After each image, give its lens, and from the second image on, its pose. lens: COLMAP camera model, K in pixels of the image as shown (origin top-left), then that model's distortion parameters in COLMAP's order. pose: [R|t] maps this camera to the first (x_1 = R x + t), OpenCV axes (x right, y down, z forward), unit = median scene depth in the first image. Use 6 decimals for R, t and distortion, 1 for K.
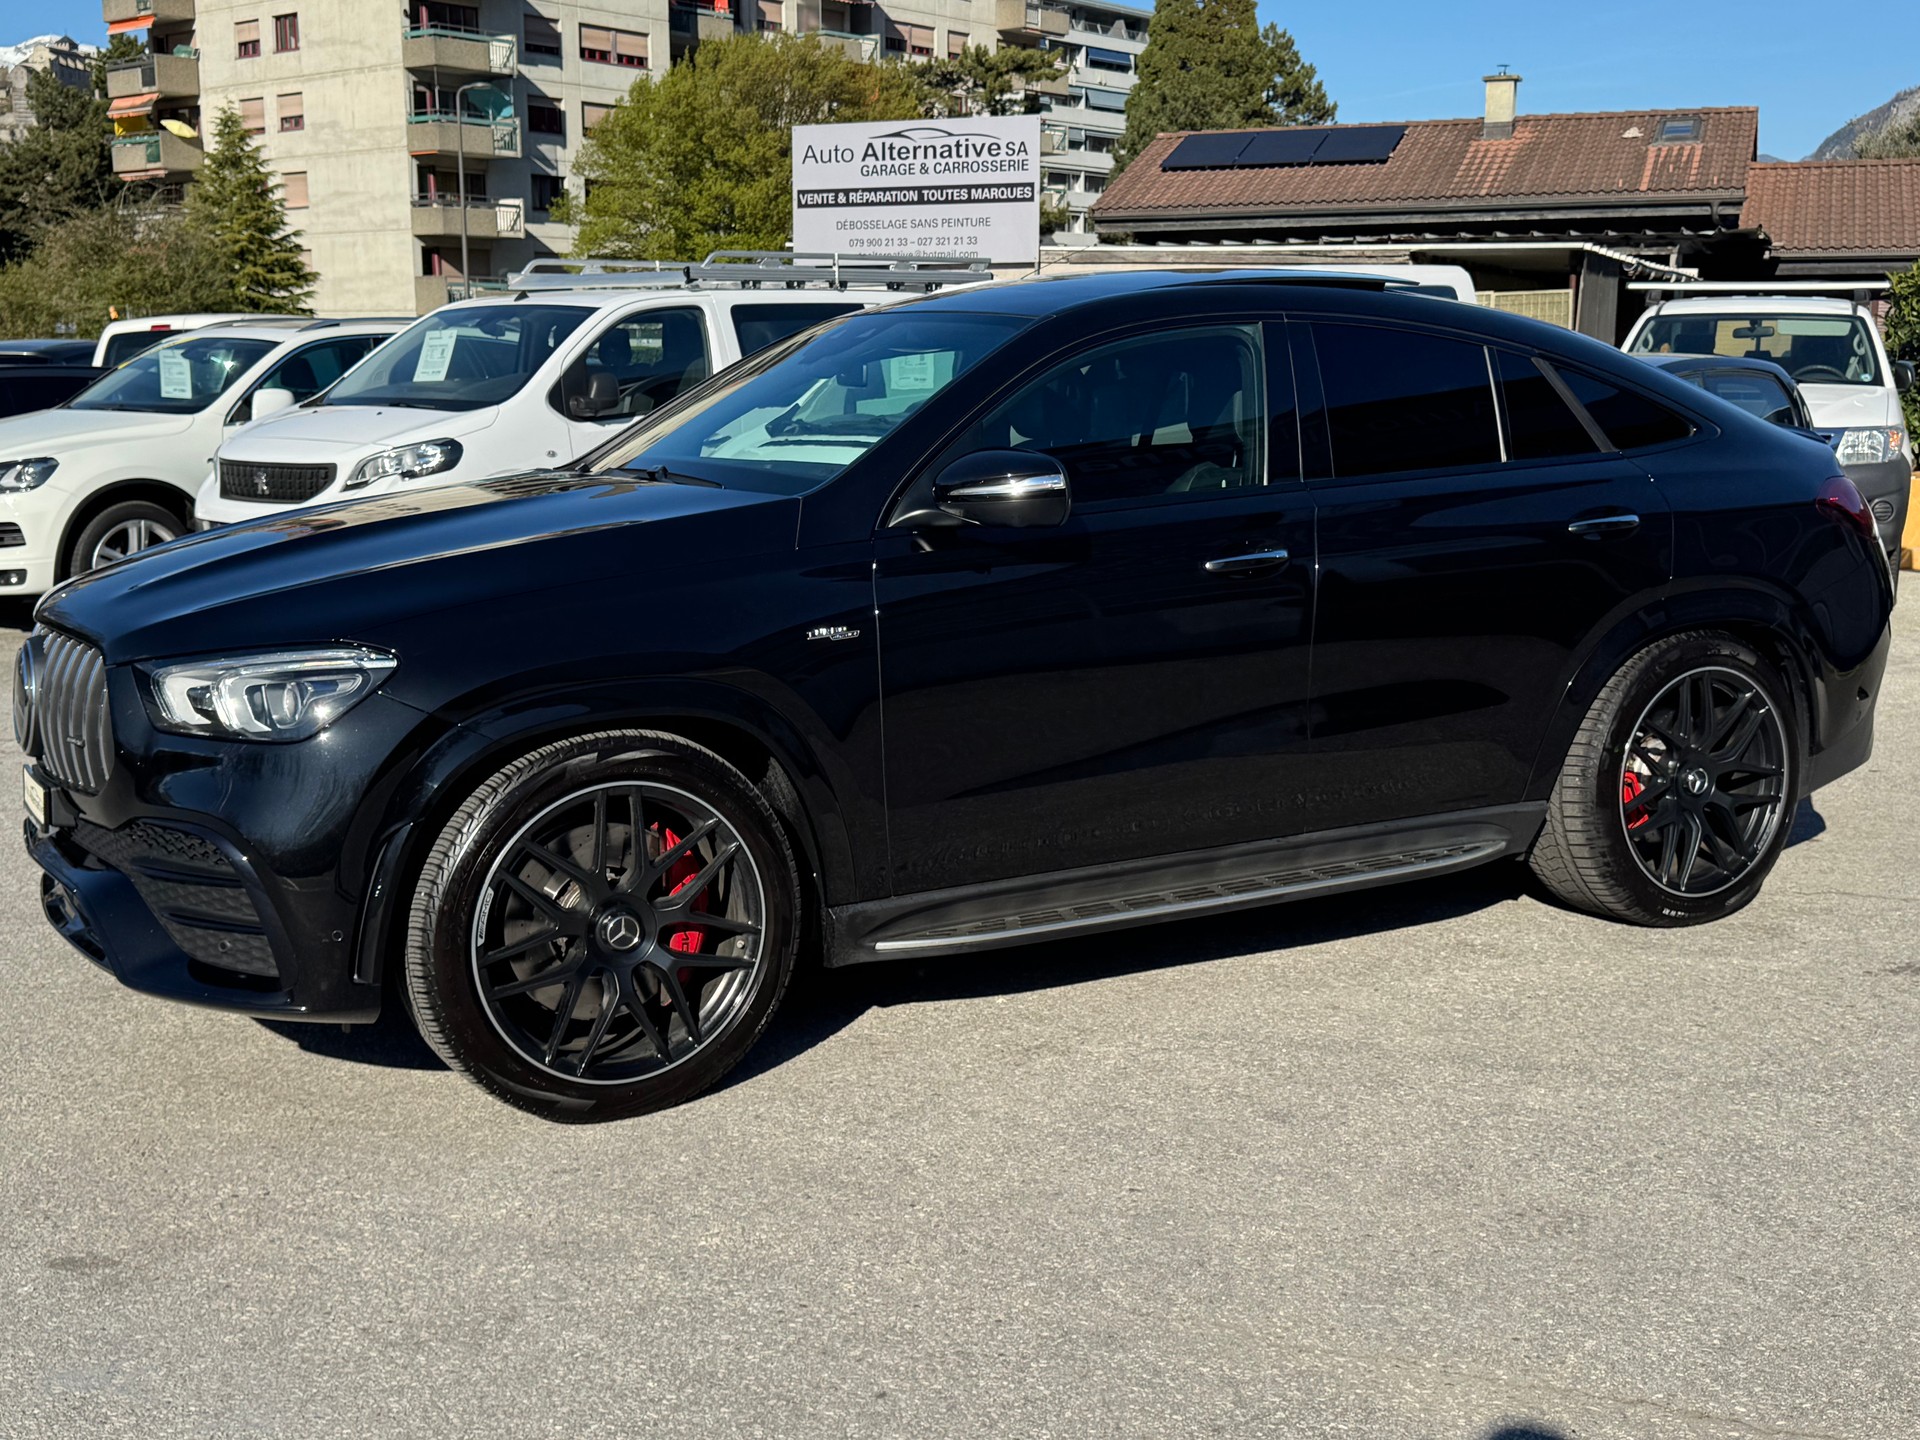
lens RADIAL K [[2087.7, 0, 960.0], [0, 2087.7, 720.0], [0, 0, 1]] dist [0.209202, -0.447955]
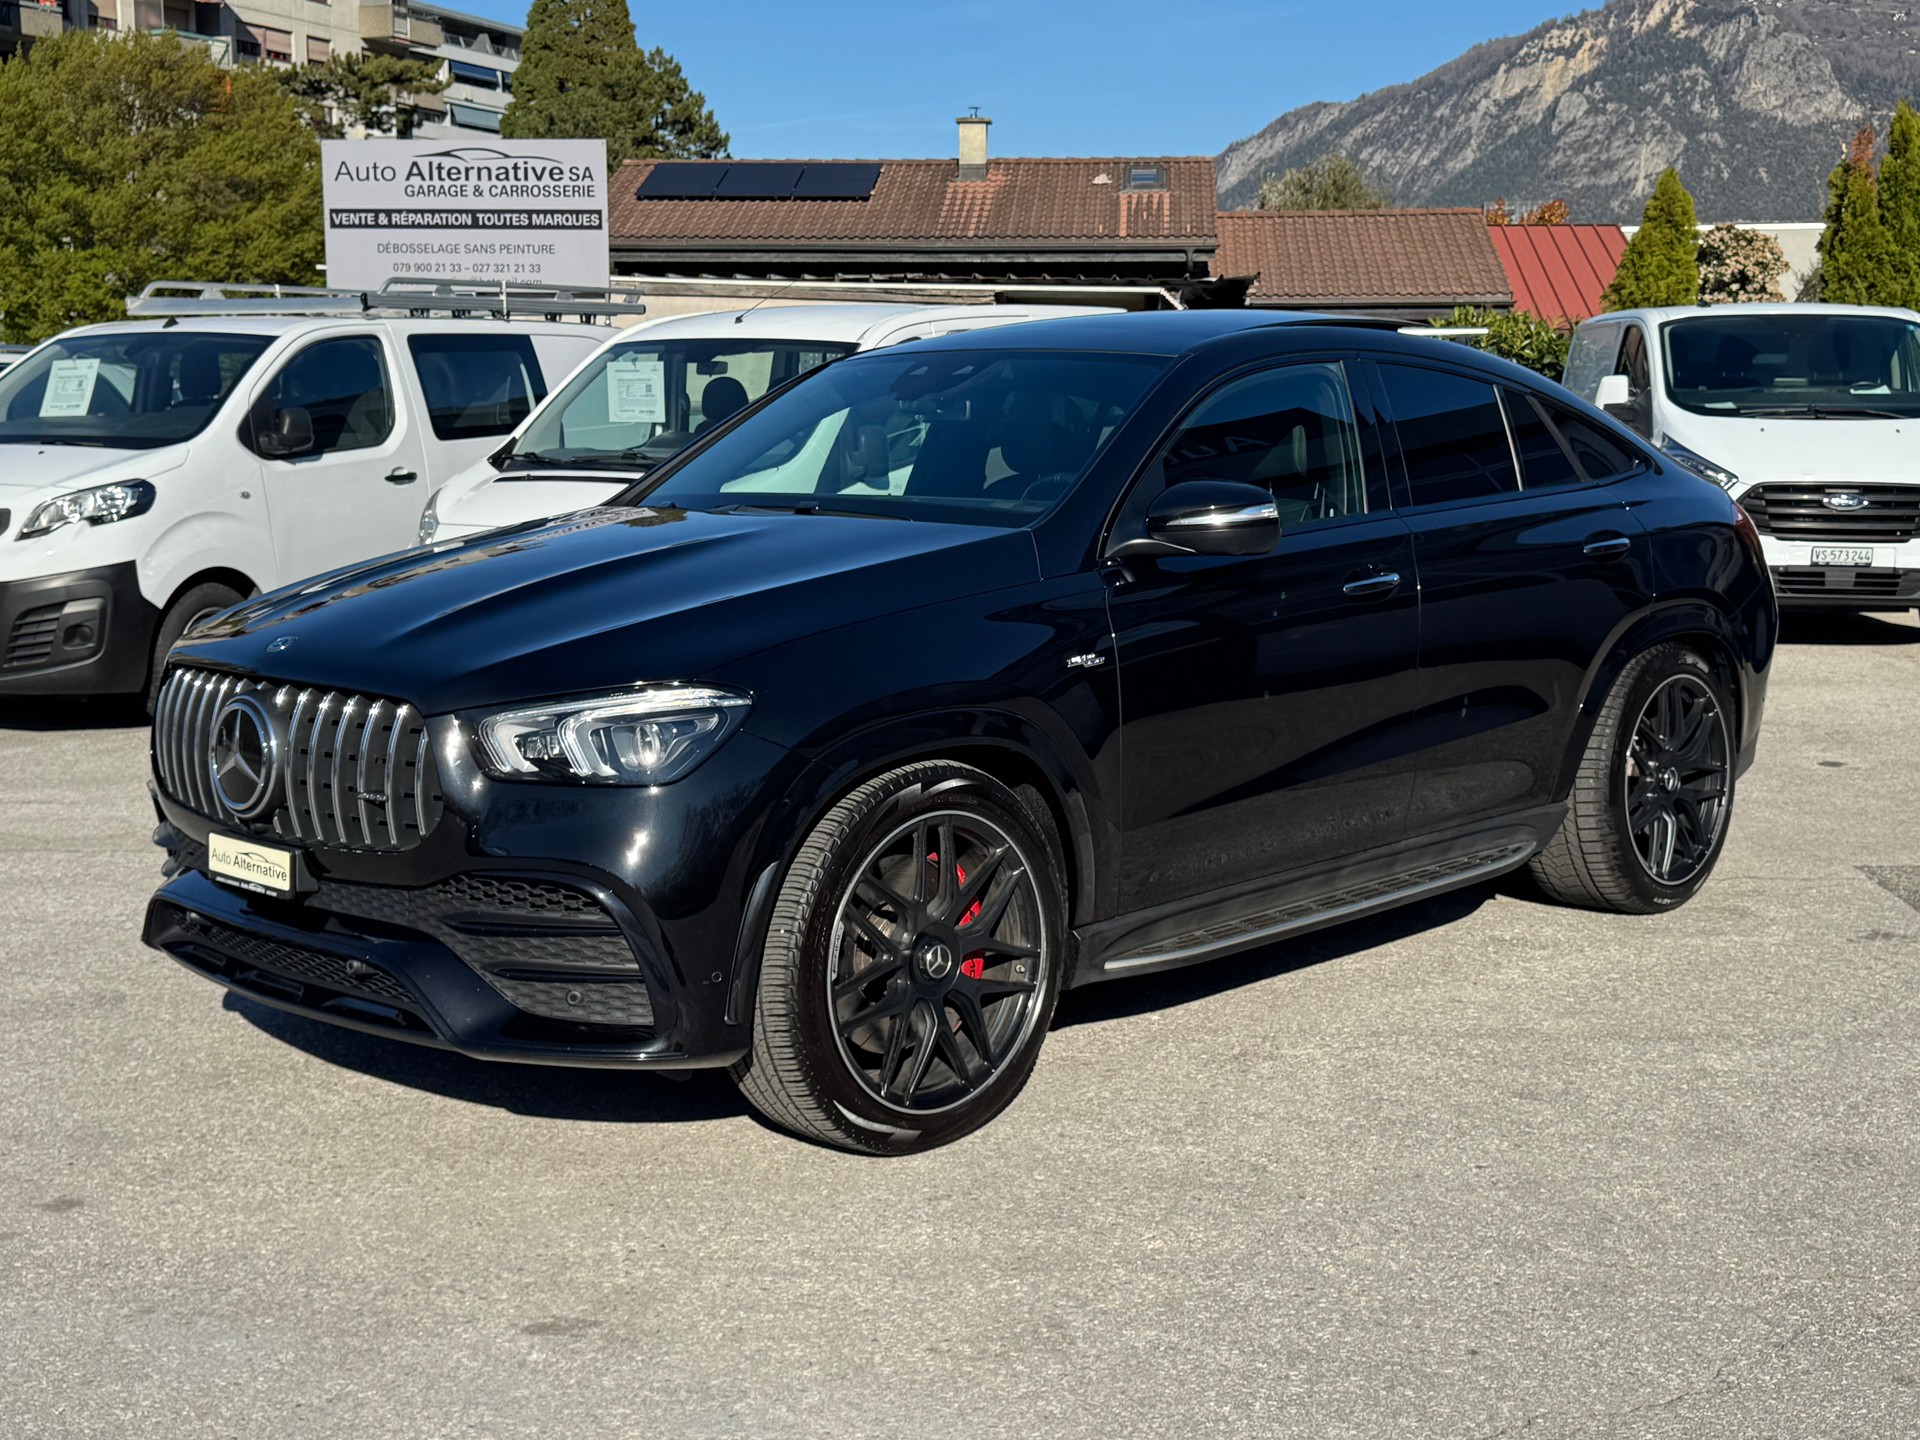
lens RADIAL K [[2228.7, 0, 900.7], [0, 2228.7, 721.0], [0, 0, 1]] dist [0.200721, -0.405692]
pose [[0.962235, -0.036685, 0.269736, -0.114421], [0.043576, 0.998858, -0.019601, 0.001483], [-0.268709, 0.030615, 0.962735, -0.007902]]
